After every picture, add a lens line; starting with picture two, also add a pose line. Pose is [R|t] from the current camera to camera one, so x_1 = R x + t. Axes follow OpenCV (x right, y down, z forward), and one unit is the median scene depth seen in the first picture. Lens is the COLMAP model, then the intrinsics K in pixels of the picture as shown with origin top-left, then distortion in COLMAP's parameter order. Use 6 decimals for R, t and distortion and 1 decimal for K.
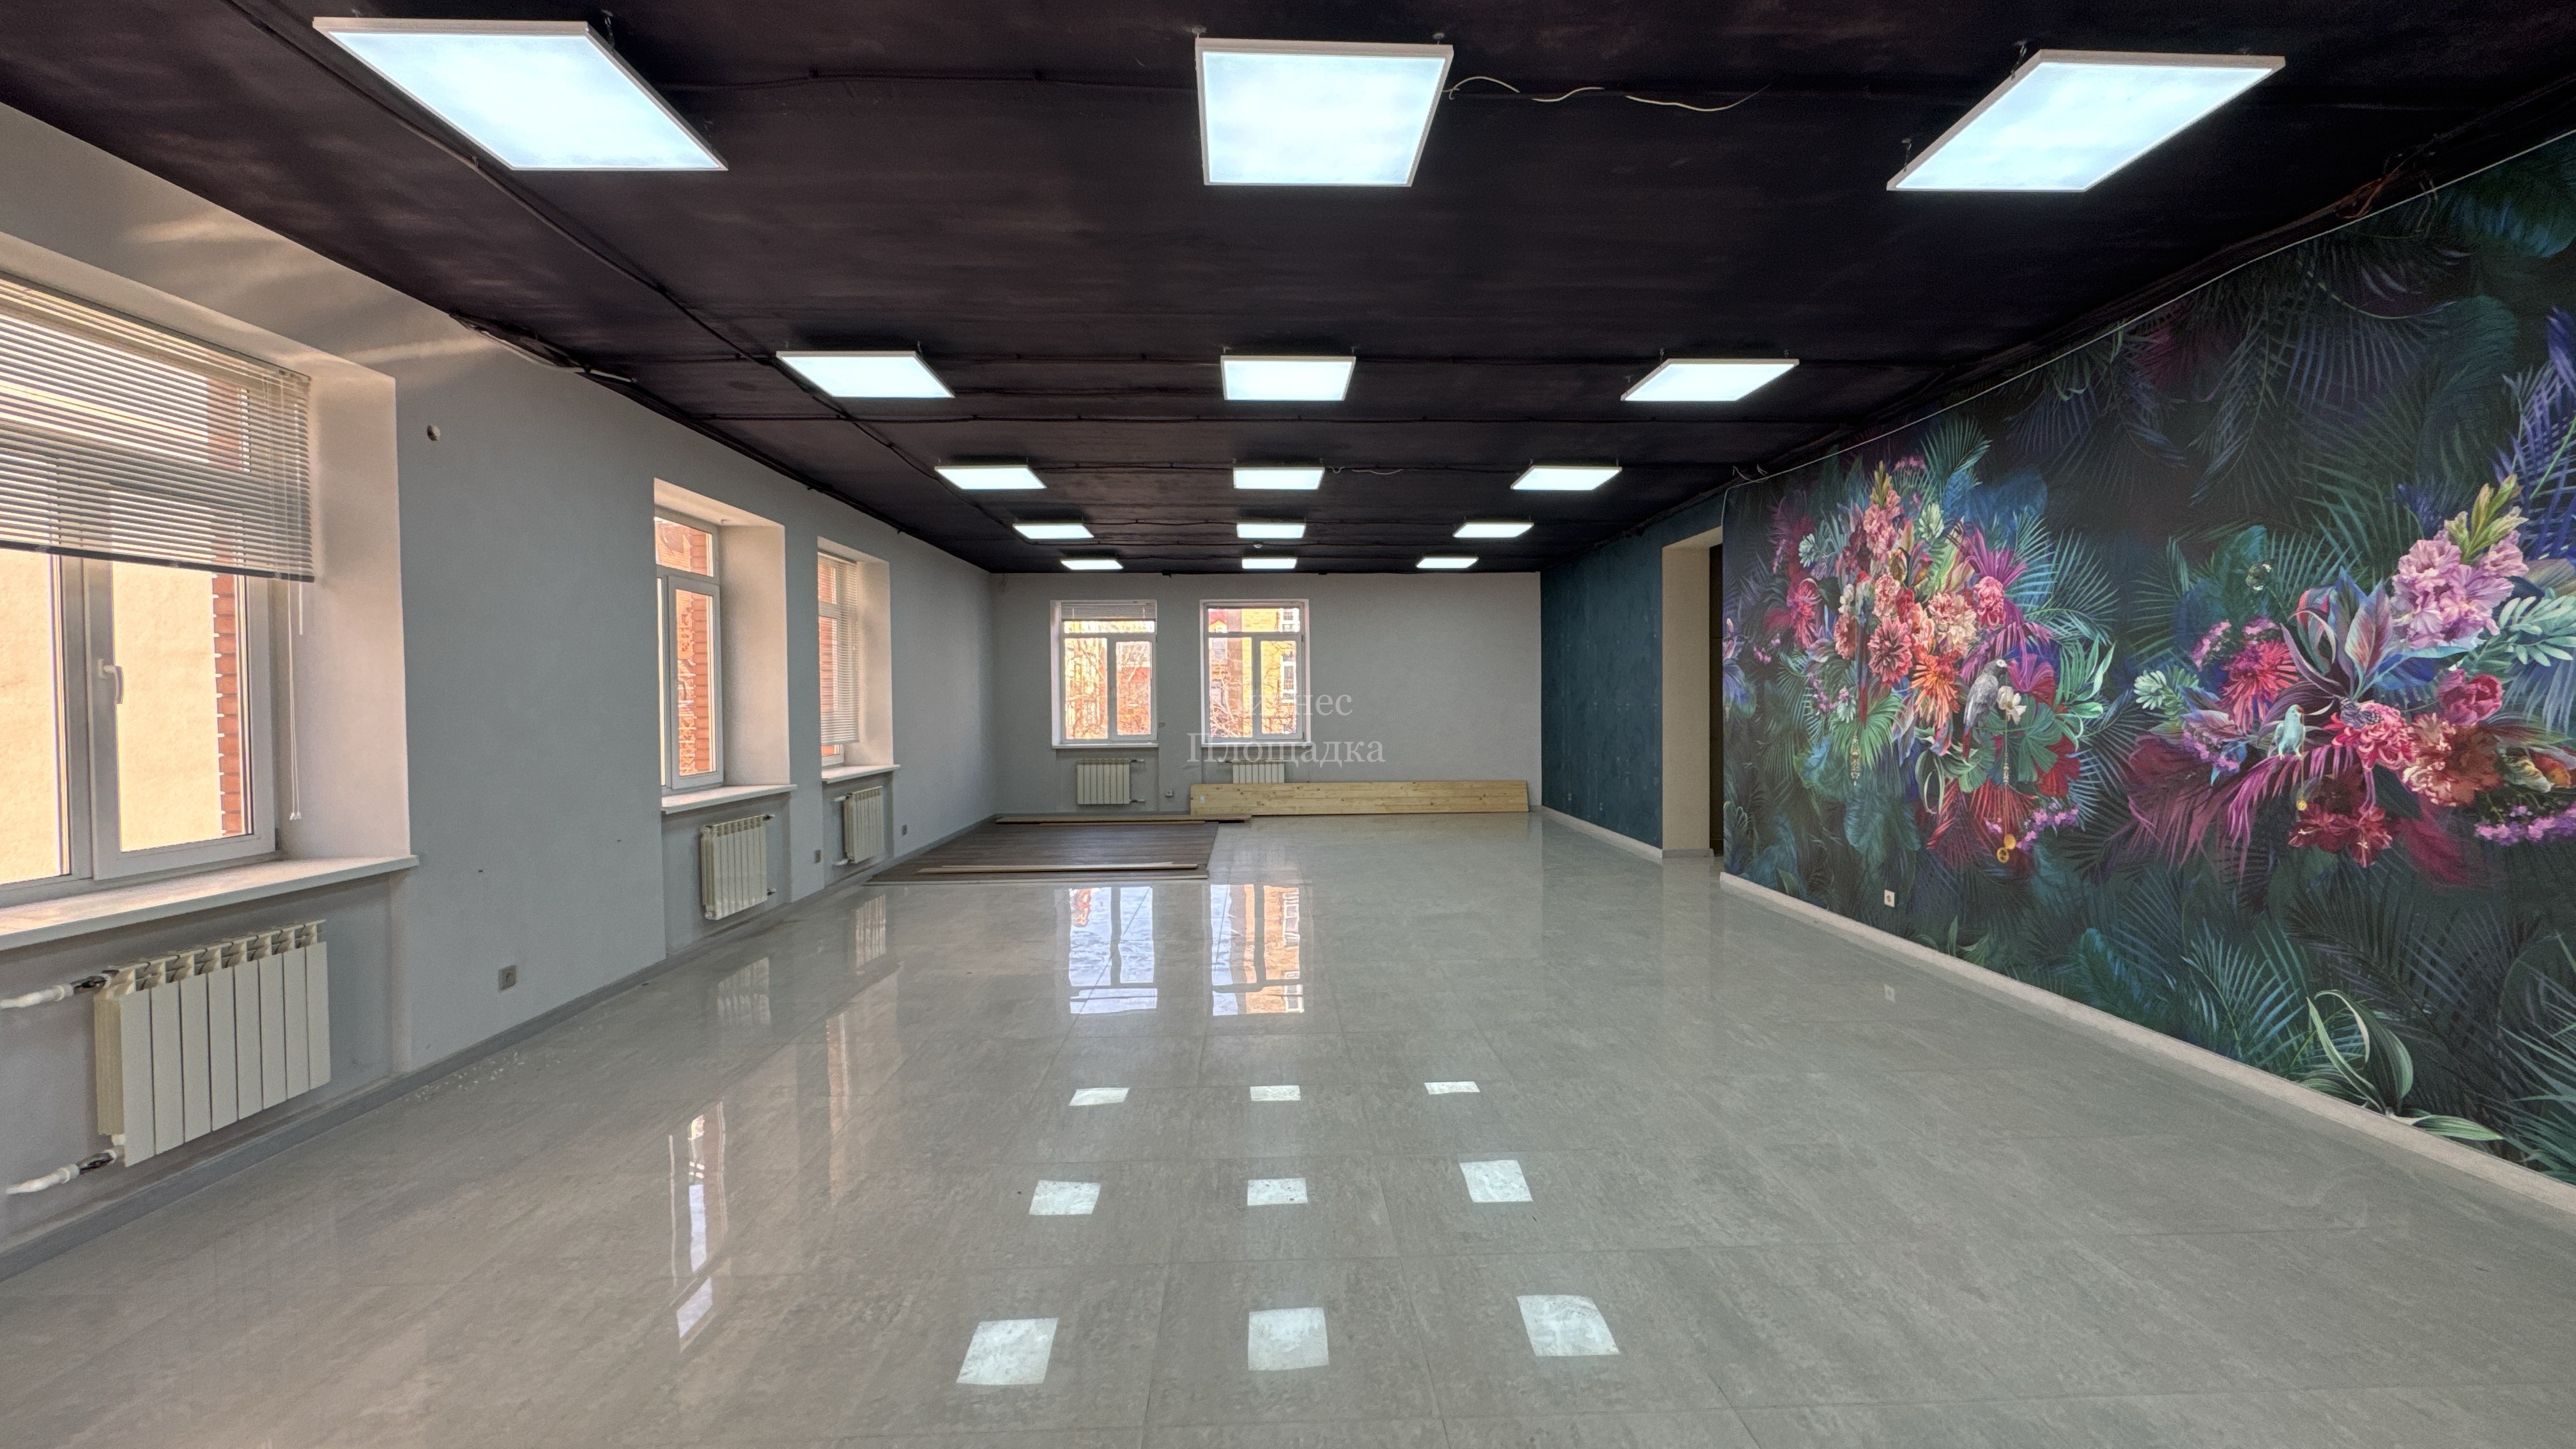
lens RADIAL K [[1025.1, 0, 1292.1], [0, 1025.1, 721.1], [0, 0, 1]] dist [-0.002667, -0.000032]
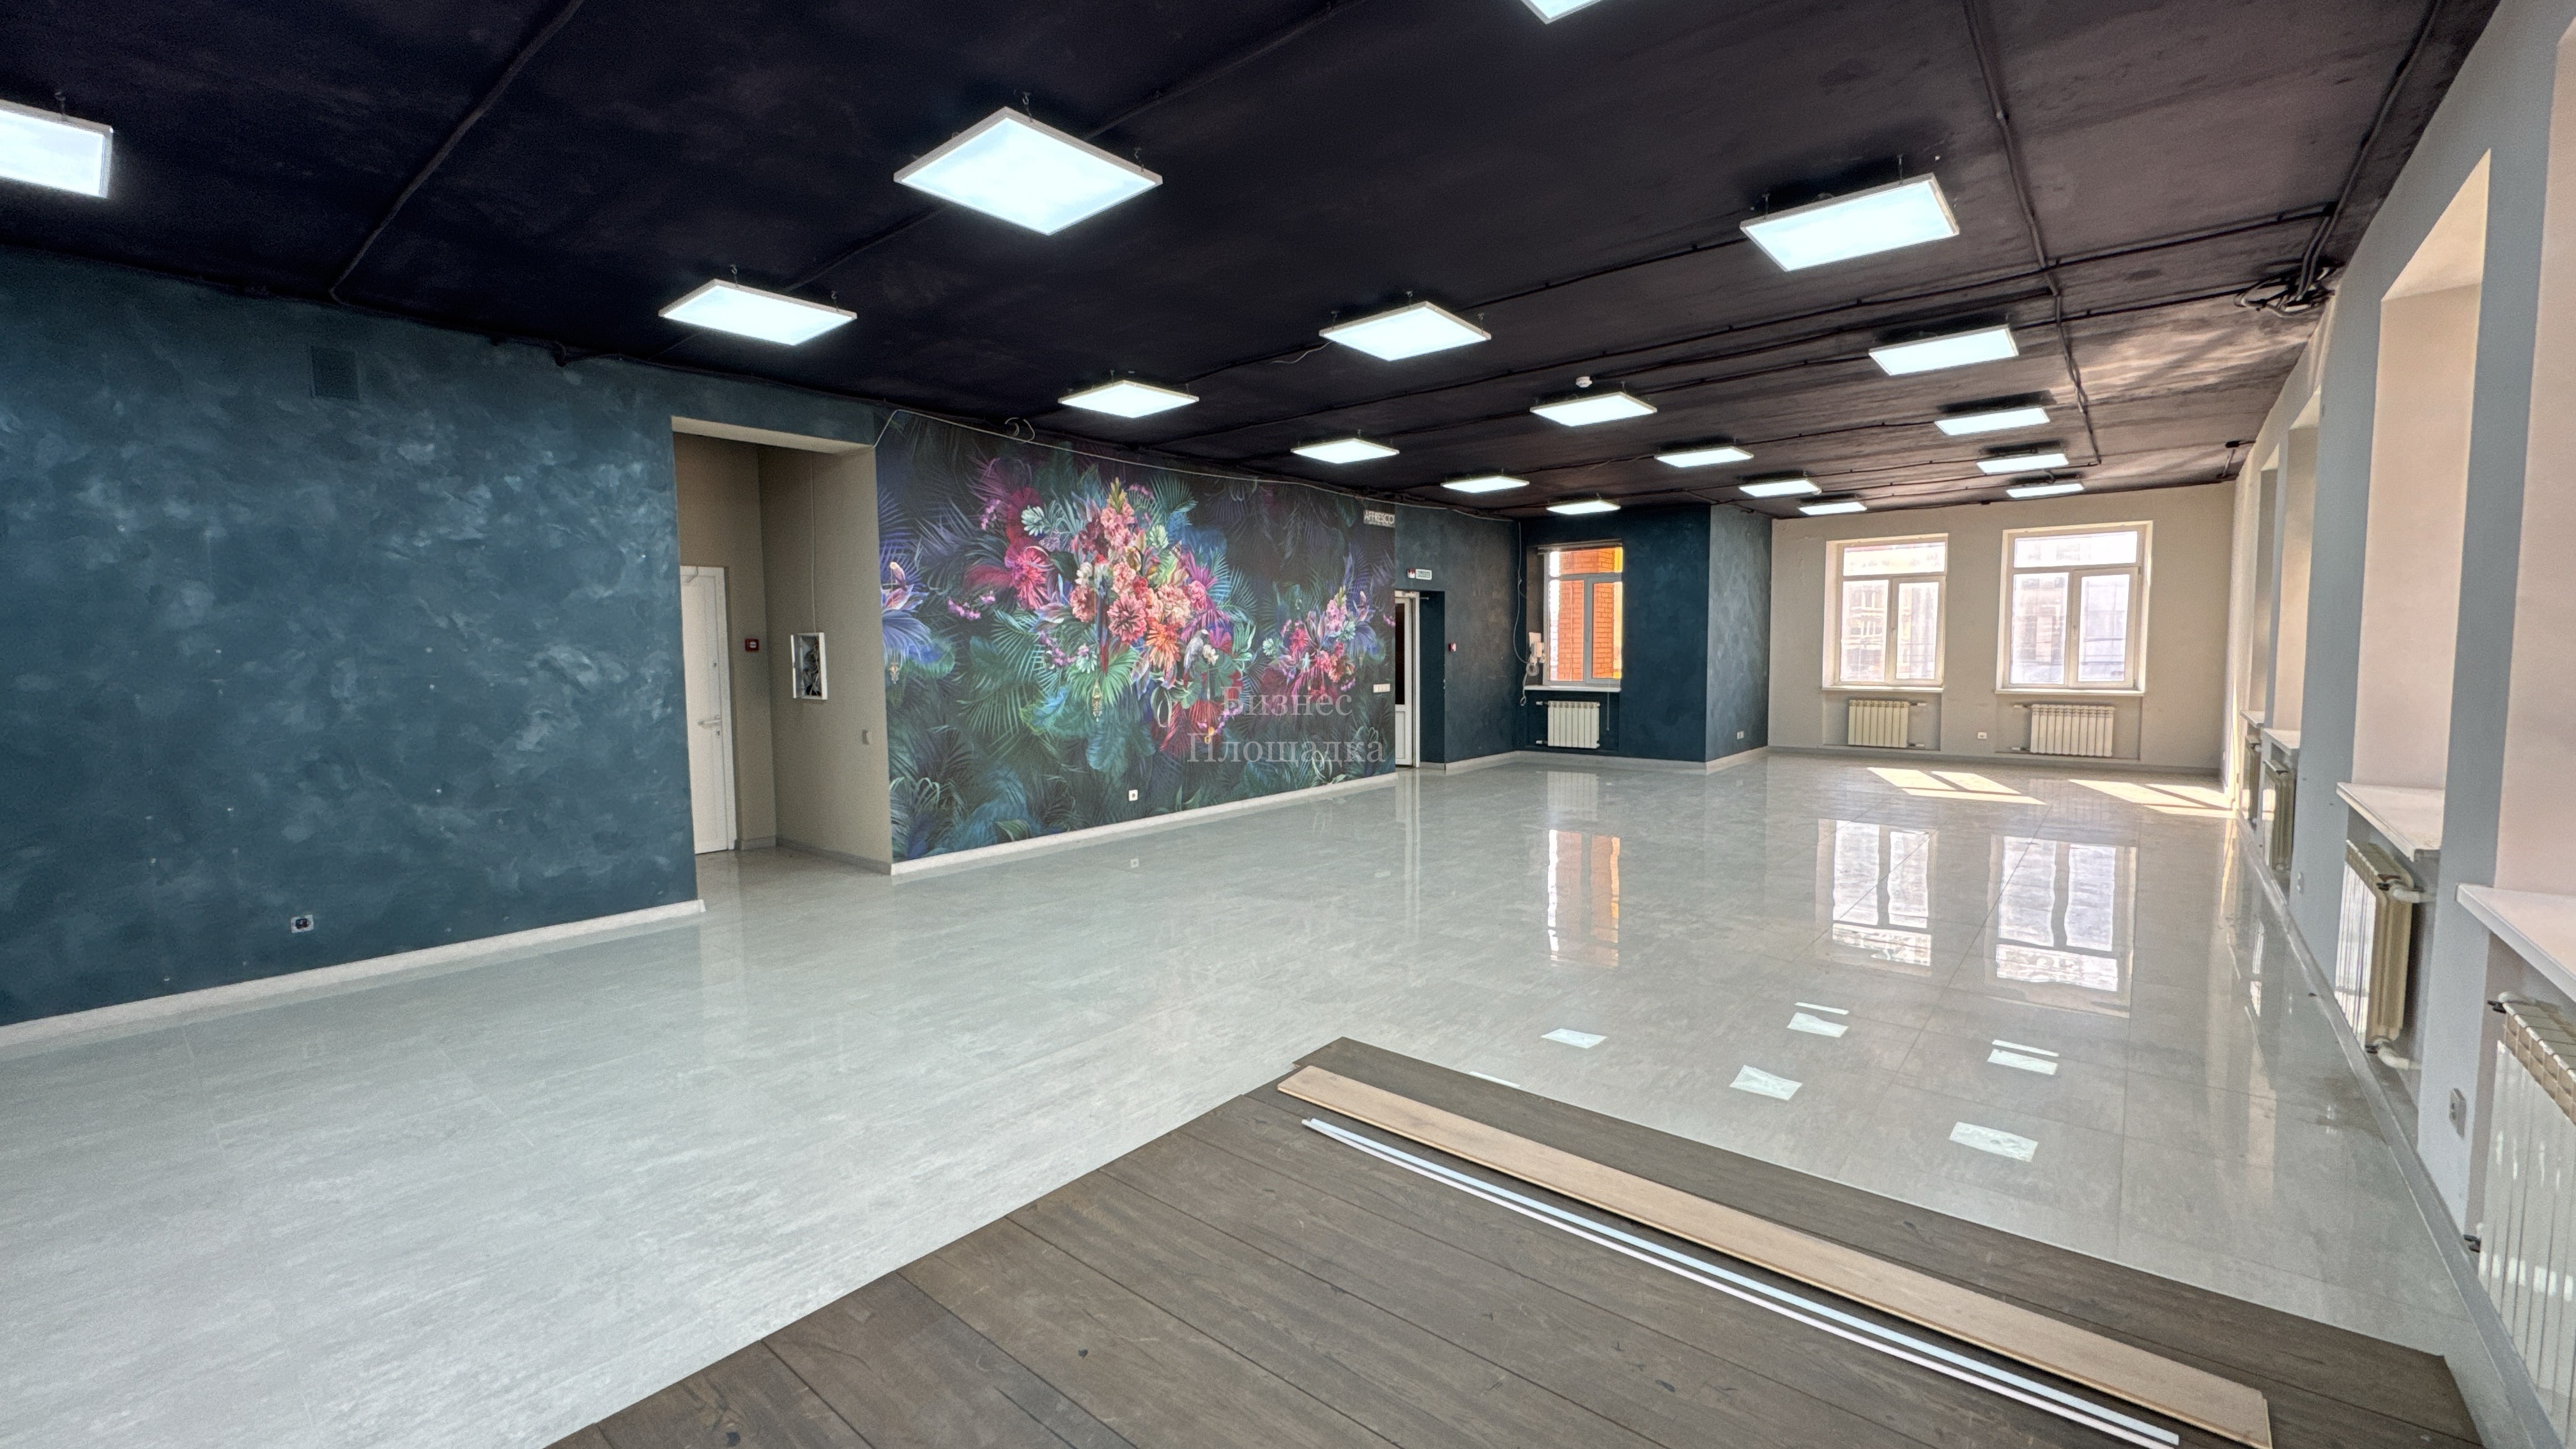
lens RADIAL K [[1025.1, 0, 1289.5], [0, 1025.1, 718.2], [0, 0, 1]] dist [-0.002667, -0.000032]
pose [[-0.743479, -0.029346, 0.668115, -0.582502], [0.033348, 0.996167, 0.080865, -0.044348], [-0.667927, 0.082402, -0.739651, 2.143217]]
